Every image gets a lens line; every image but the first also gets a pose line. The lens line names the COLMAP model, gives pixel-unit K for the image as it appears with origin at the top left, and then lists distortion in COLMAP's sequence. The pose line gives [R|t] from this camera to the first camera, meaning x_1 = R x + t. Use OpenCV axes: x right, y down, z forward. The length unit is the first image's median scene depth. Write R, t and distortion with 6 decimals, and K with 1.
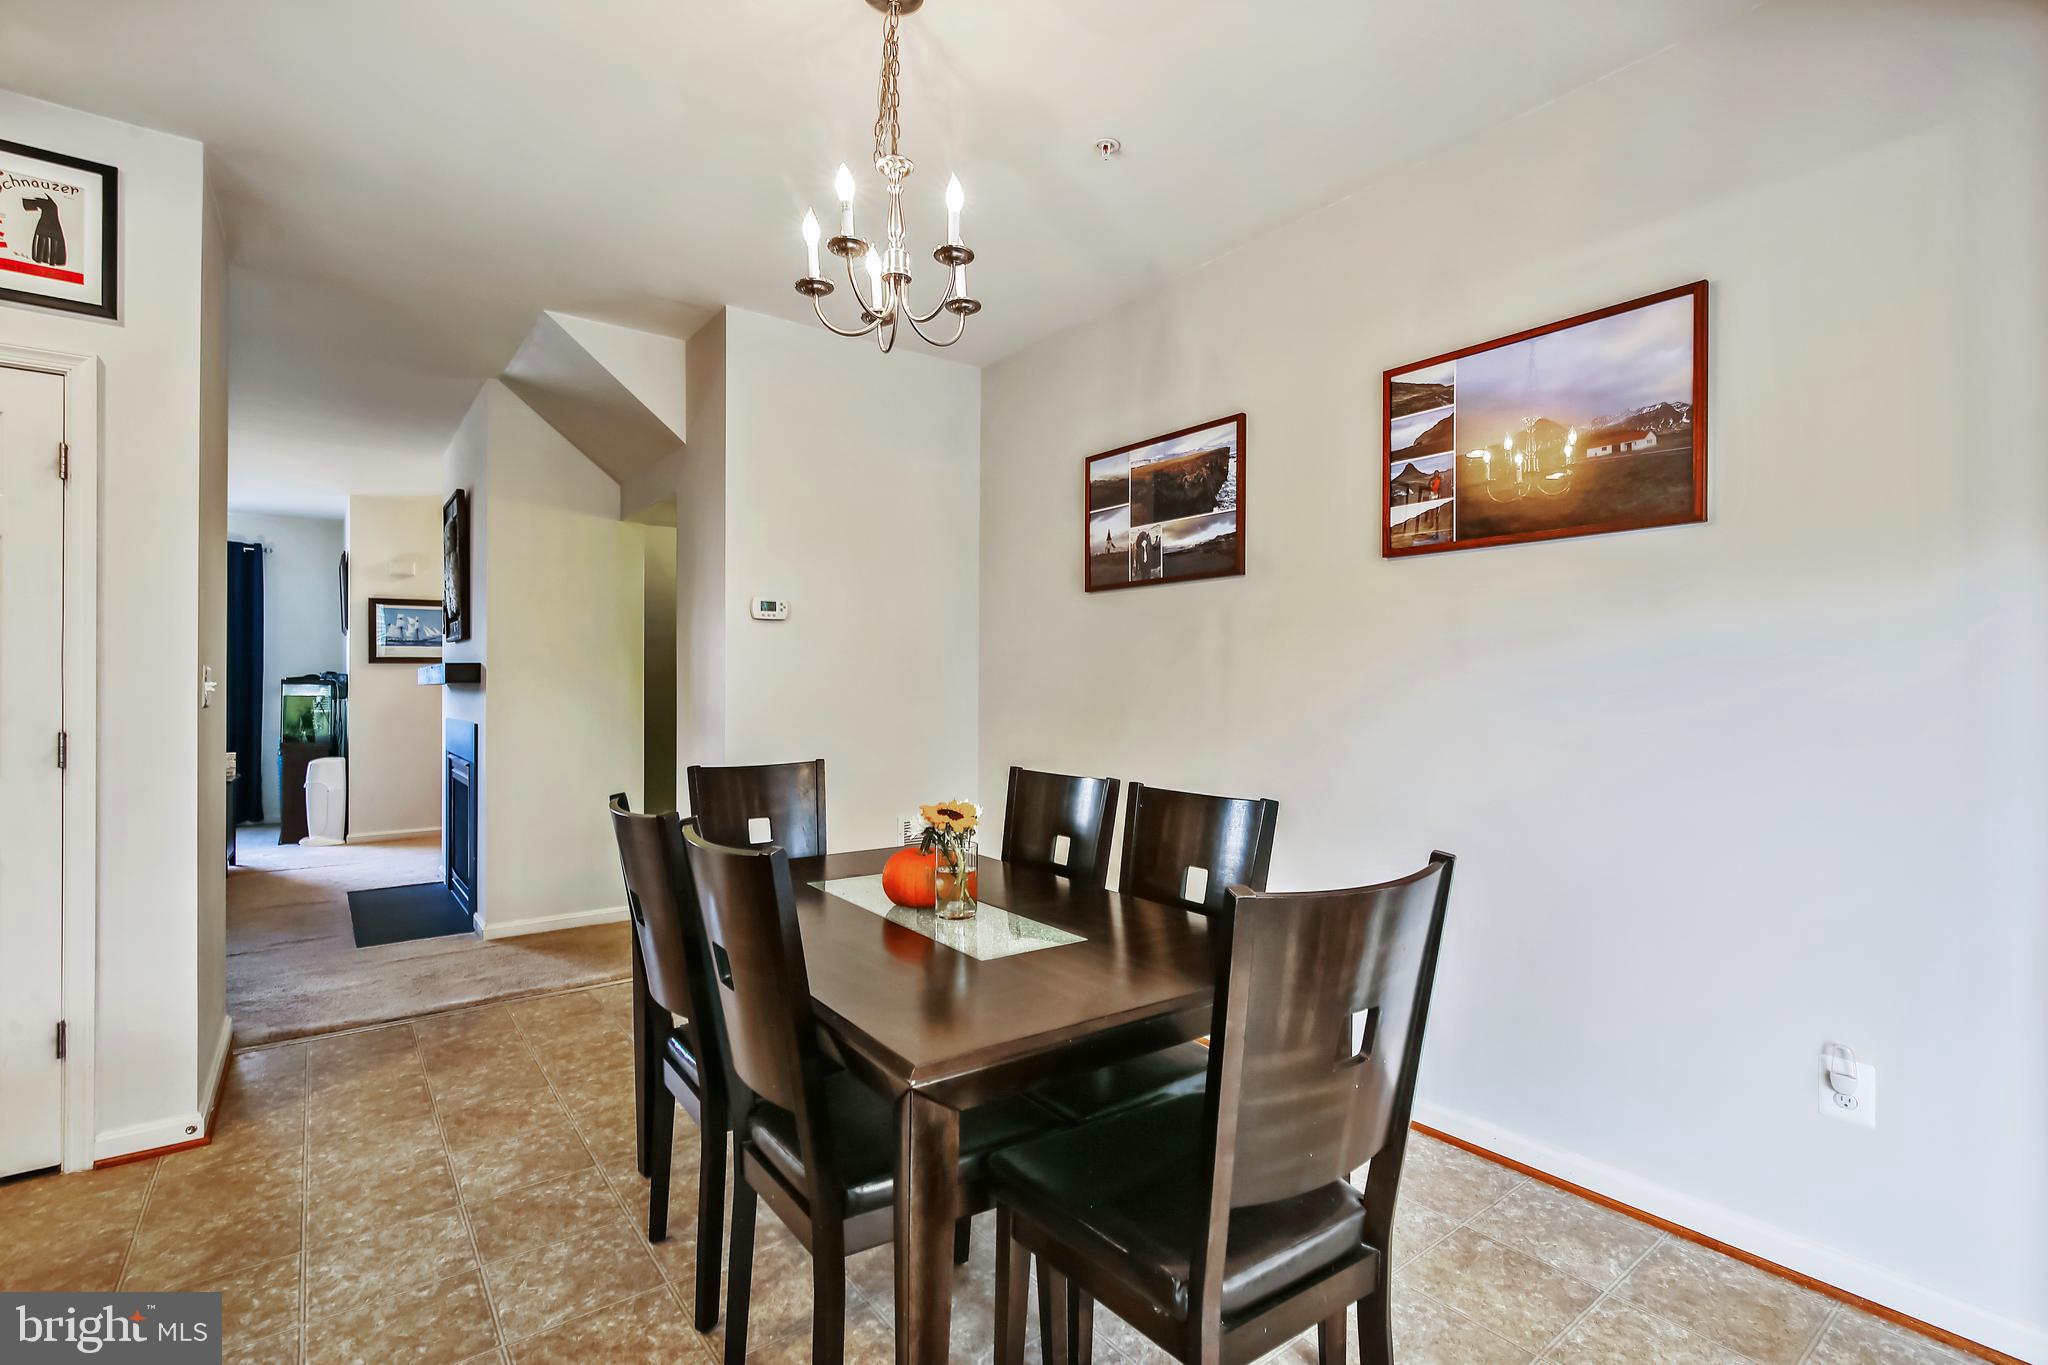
lens RADIAL K [[932.0, 0, 1033.8], [0, 932.0, 690.3], [0, 0, 1]] dist [-0.015281, 0.005152]
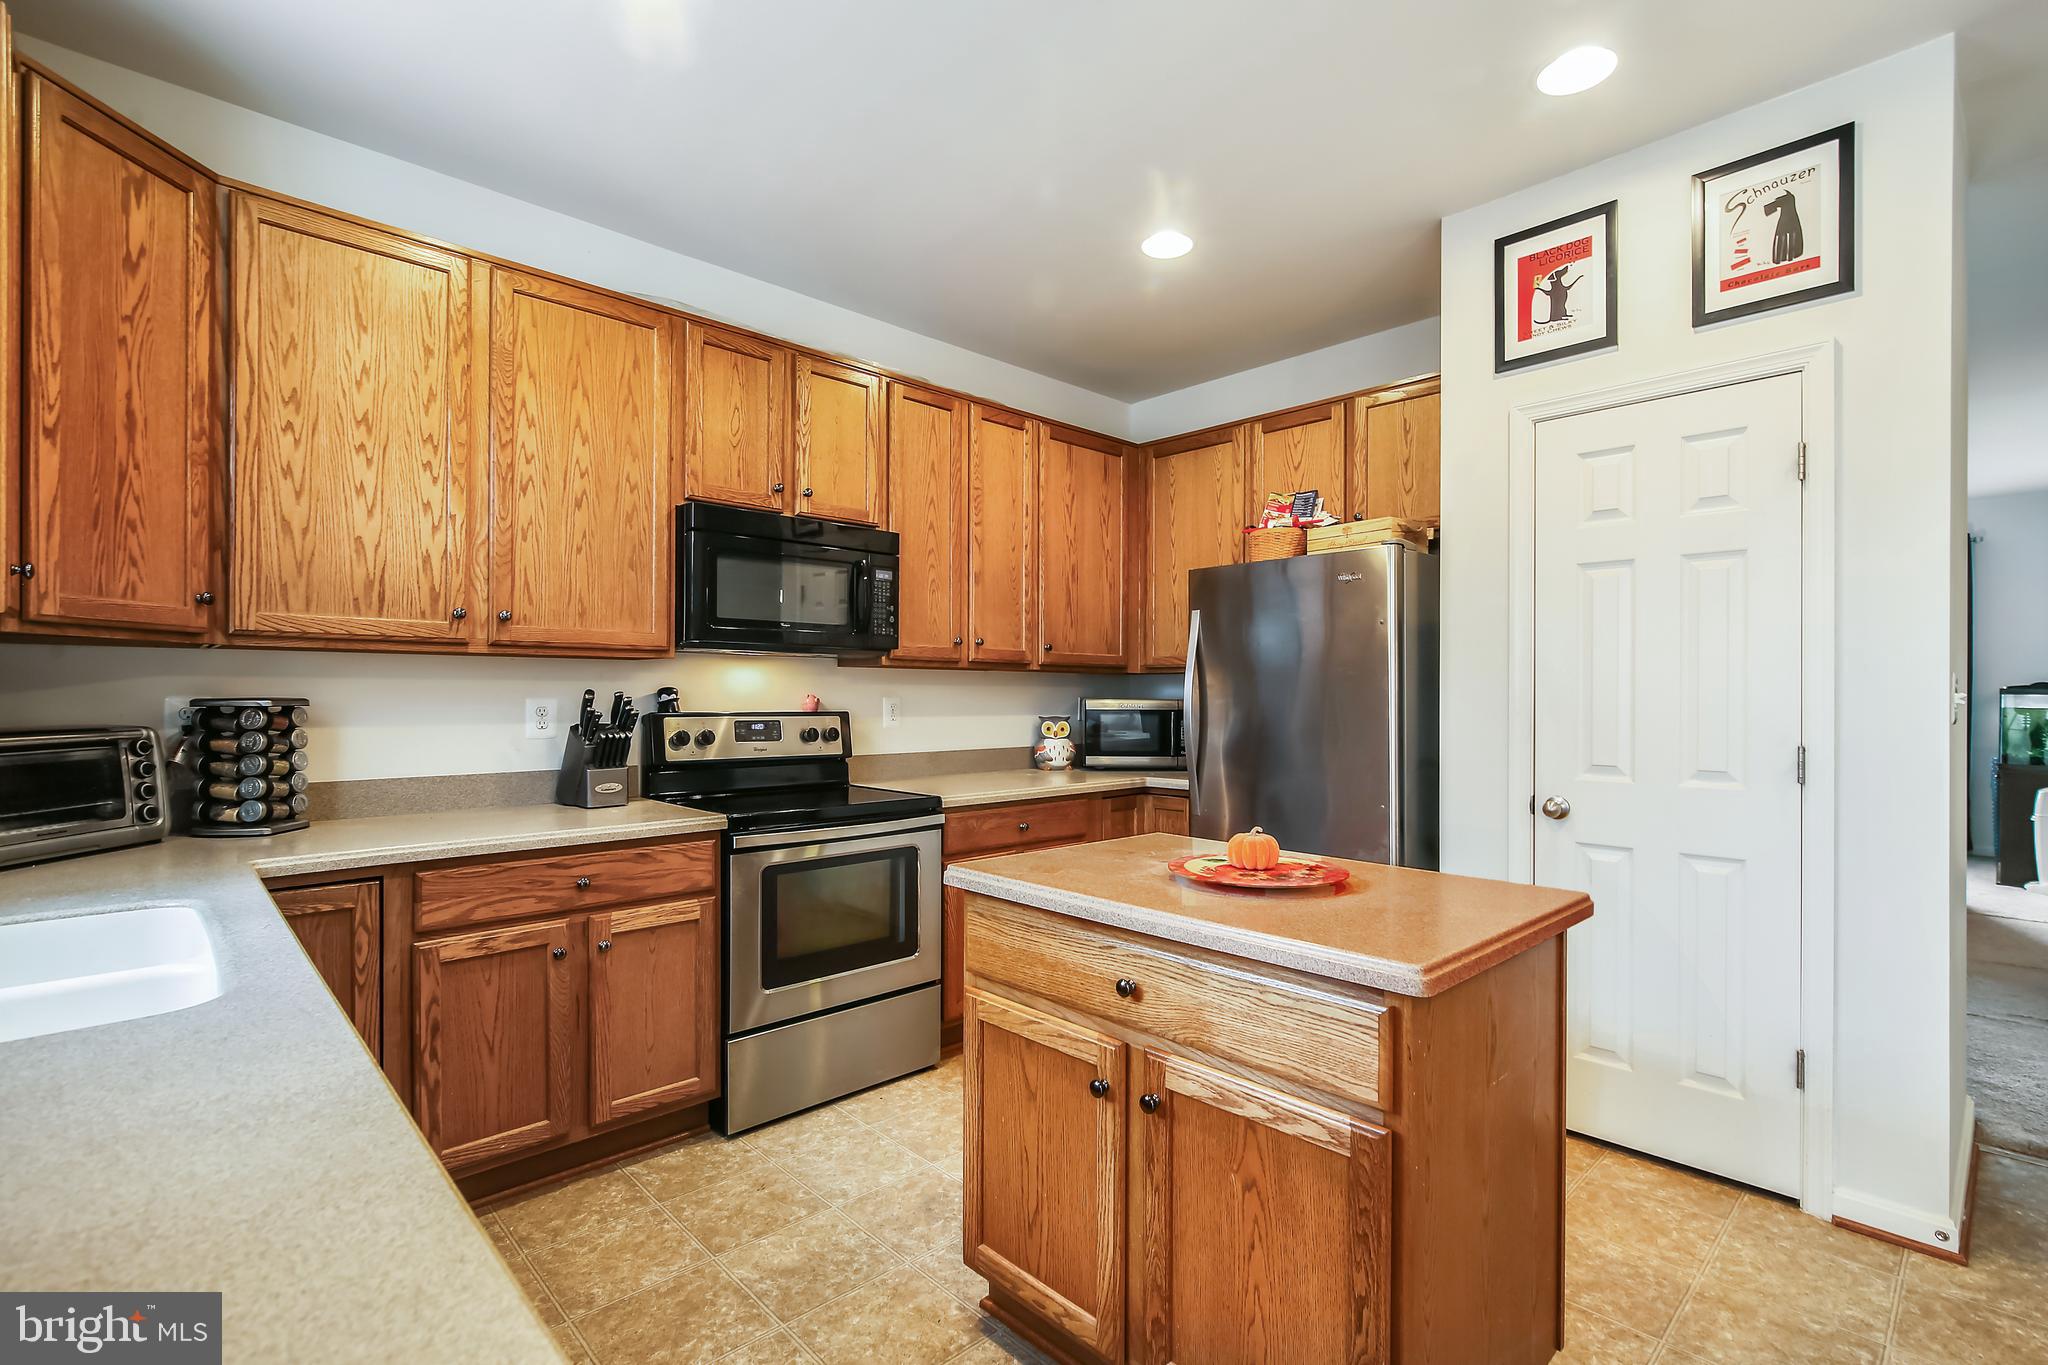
lens RADIAL K [[932.0, 0, 1033.8], [0, 932.0, 690.3], [0, 0, 1]] dist [-0.015281, 0.005152]
pose [[0.097456, -0.007970, -0.995208, -0.133277], [-0.002709, 0.999962, -0.008273, -0.001974], [0.995236, 0.003502, 0.097431, 0.086541]]
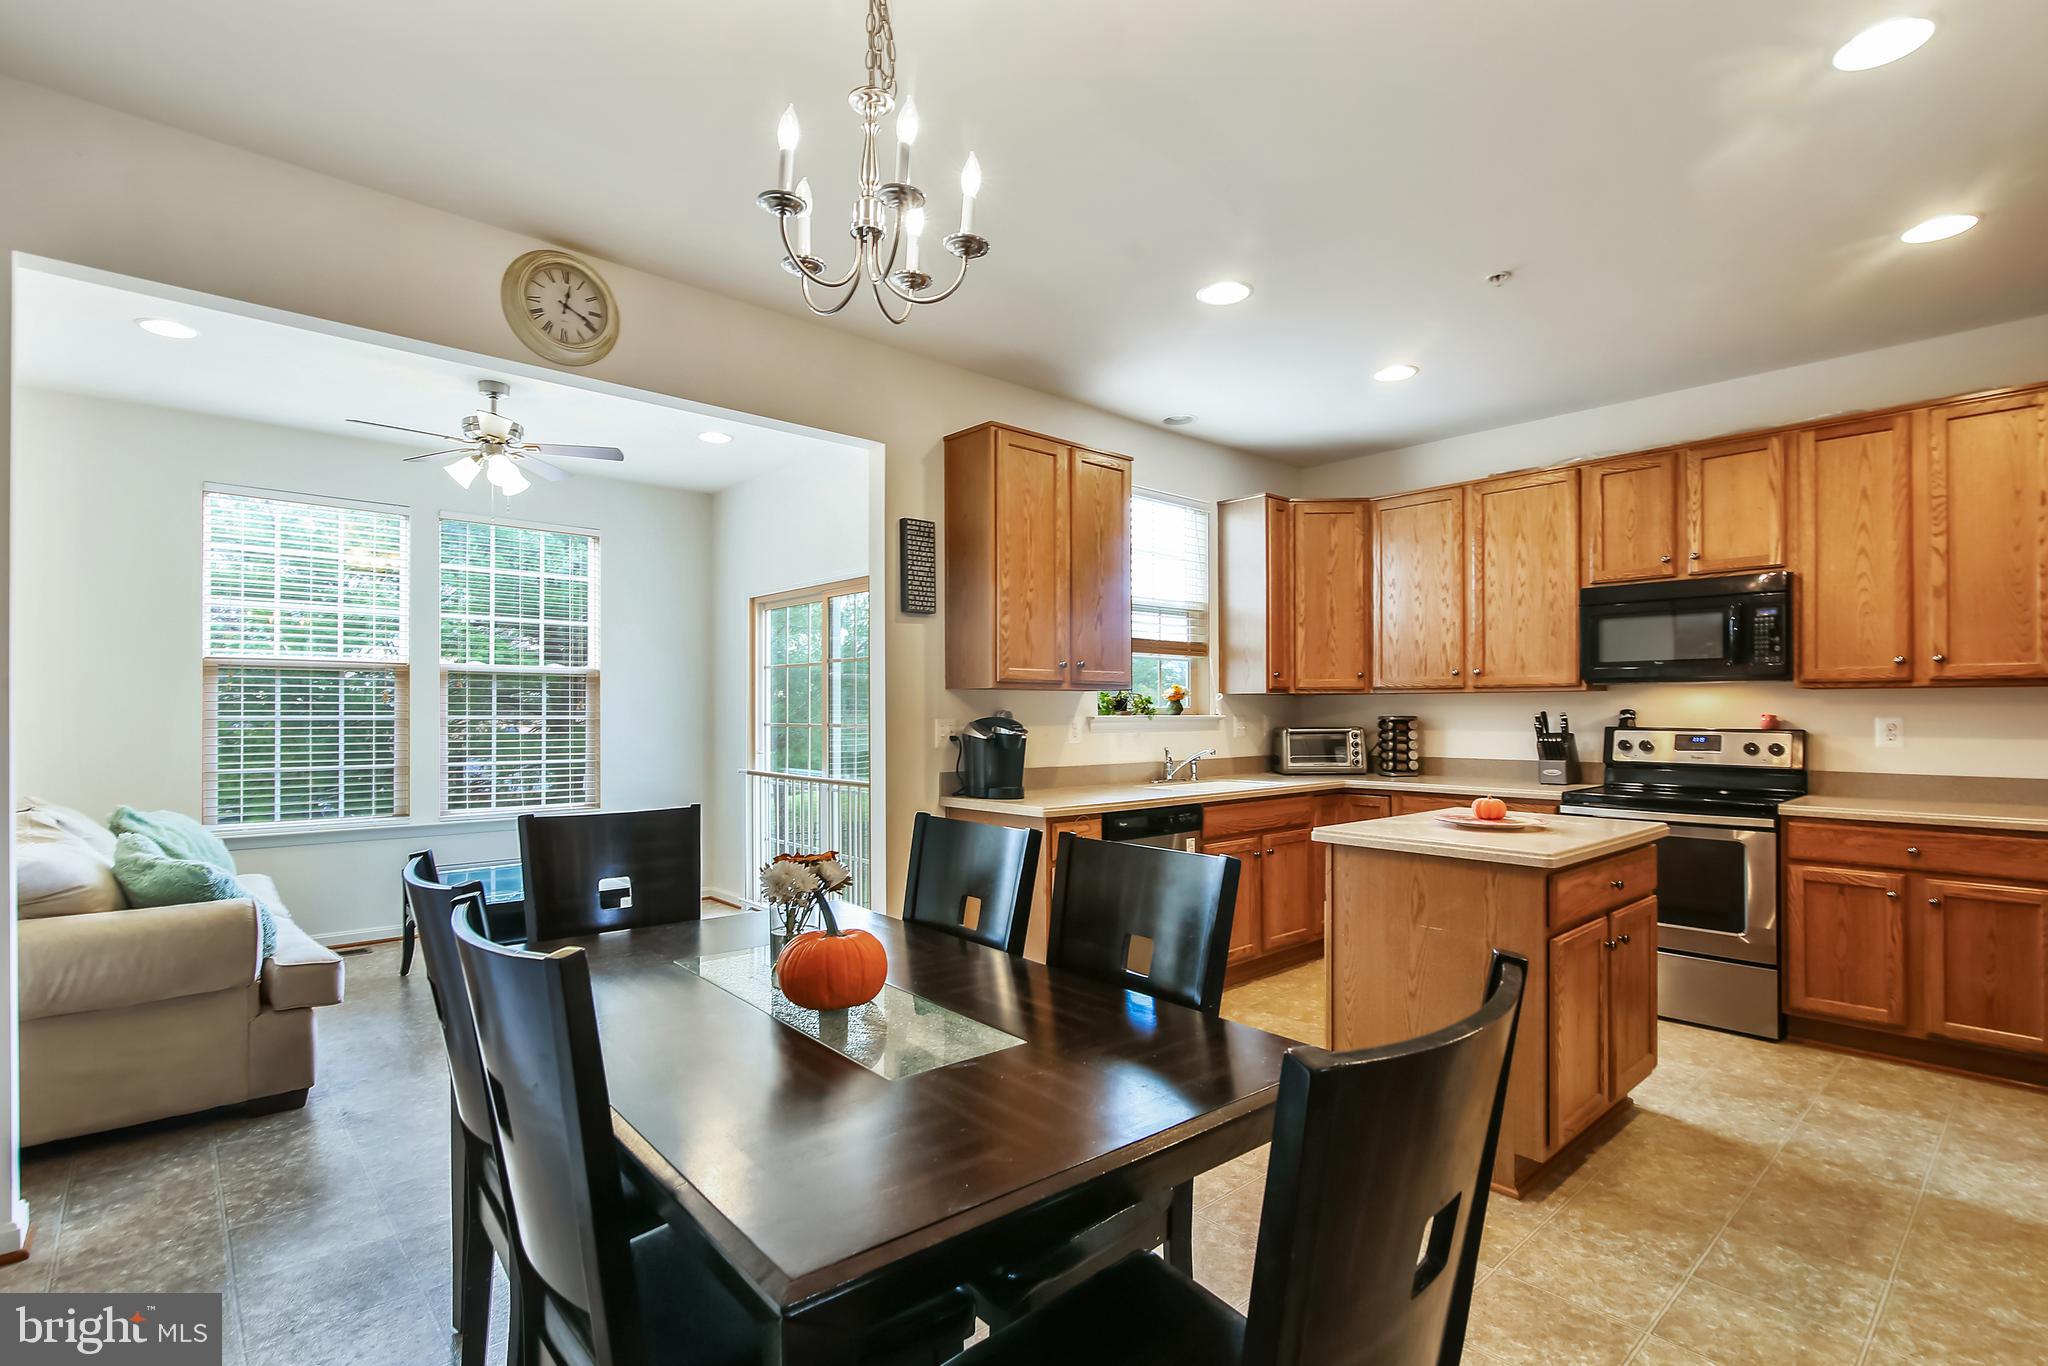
lens RADIAL K [[968.5, 0, 1019.6], [0, 968.5, 702.7], [0, 0, 1]] dist [-0.001873, 0.000181]
pose [[-0.997723, -0.003056, -0.067368, -0.136057], [-0.002514, 0.999964, -0.008132, -0.007698], [0.067391, -0.007945, -0.997695, 1.156794]]
